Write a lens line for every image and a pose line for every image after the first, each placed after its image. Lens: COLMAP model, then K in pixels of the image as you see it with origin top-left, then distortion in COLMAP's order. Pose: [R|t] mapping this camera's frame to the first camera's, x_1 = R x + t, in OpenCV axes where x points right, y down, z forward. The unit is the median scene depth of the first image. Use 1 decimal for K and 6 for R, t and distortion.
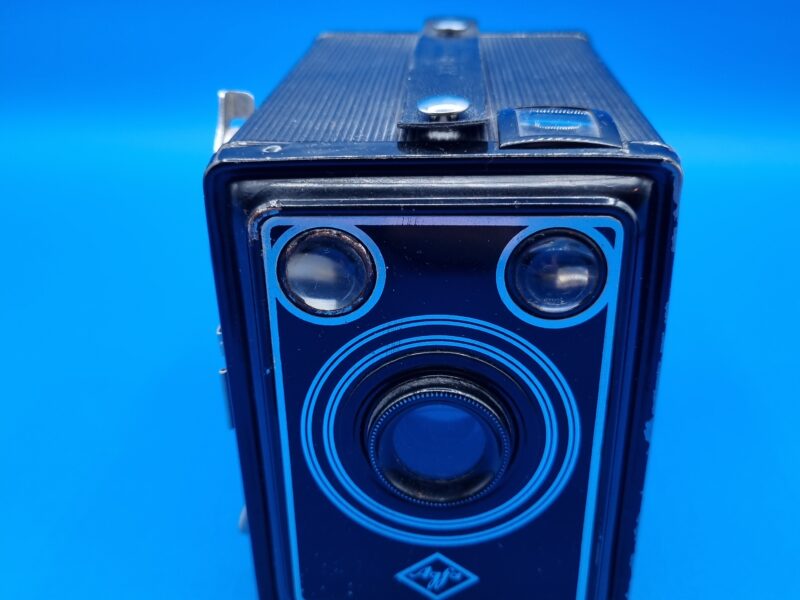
lens RADIAL K [[845.7, 0, 400.3], [0, 845.7, 298.5], [0, 0, 1]] dist [-0.054925, 0.000000]
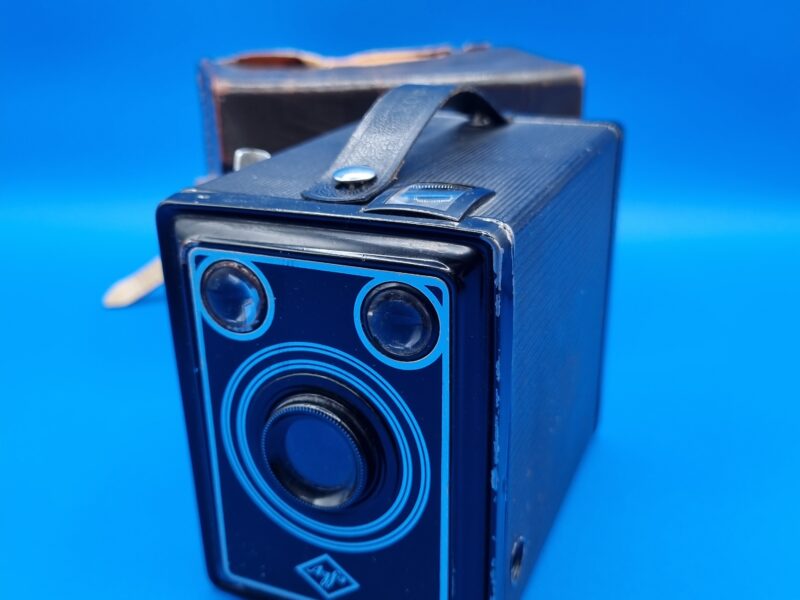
lens RADIAL K [[845.7, 0, 399.9], [0, 845.7, 303.4], [0, 0, 1]] dist [-0.054925, 0.000000]
pose [[0.936476, 0.129225, -0.326059, 0.538410], [-0.154062, 0.986722, -0.051423, 0.005809], [0.315085, 0.098390, 0.943950, -0.110014]]
